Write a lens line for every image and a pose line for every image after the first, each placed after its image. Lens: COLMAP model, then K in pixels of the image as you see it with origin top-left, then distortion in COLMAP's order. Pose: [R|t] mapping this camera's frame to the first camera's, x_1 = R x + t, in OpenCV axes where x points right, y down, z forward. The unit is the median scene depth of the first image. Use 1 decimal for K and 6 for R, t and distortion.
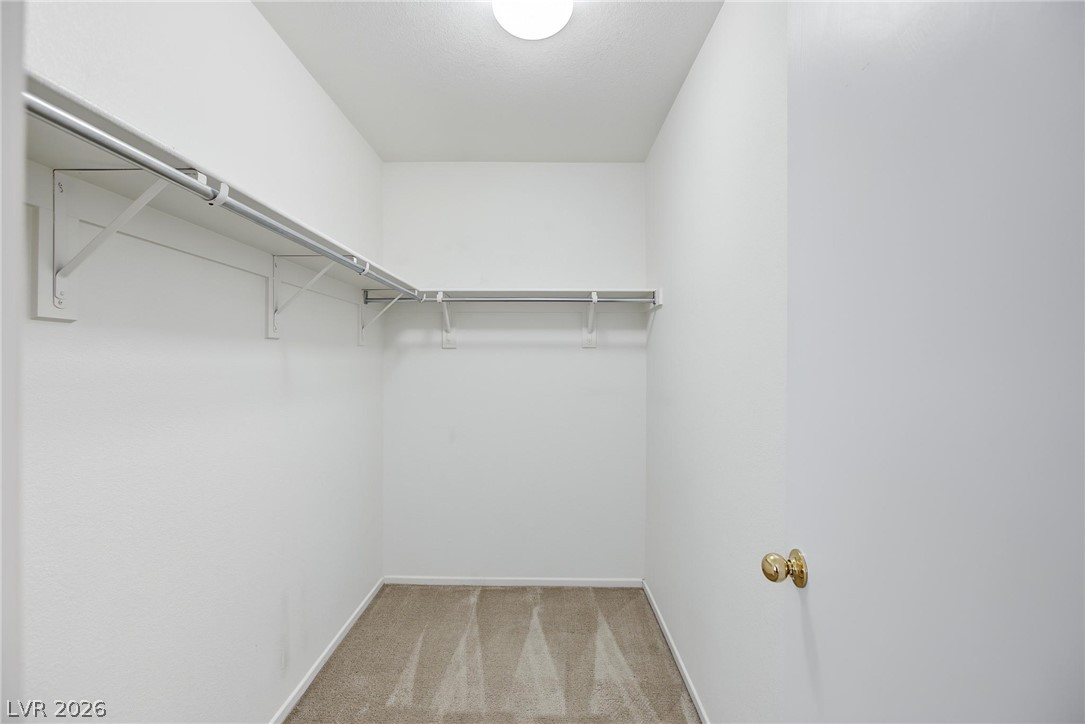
lens RADIAL K [[497.2, 0, 541.4], [0, 497.2, 363.6], [0, 0, 1]] dist [-0.007290, 0.000982]
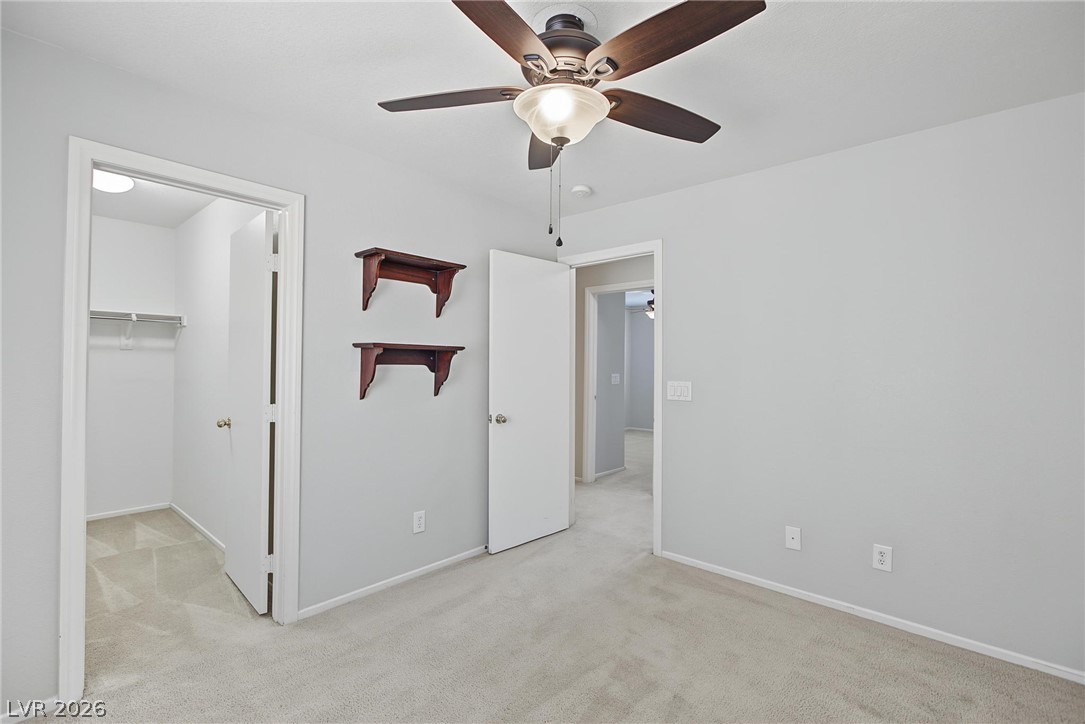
lens RADIAL K [[497.2, 0, 540.8], [0, 497.2, 366.2], [0, 0, 1]] dist [-0.007290, 0.000982]
pose [[0.665861, 0.006782, 0.746045, -0.191830], [-0.007399, 0.999970, -0.002486, 0.011913], [-0.746039, -0.003864, 0.665891, -0.938782]]
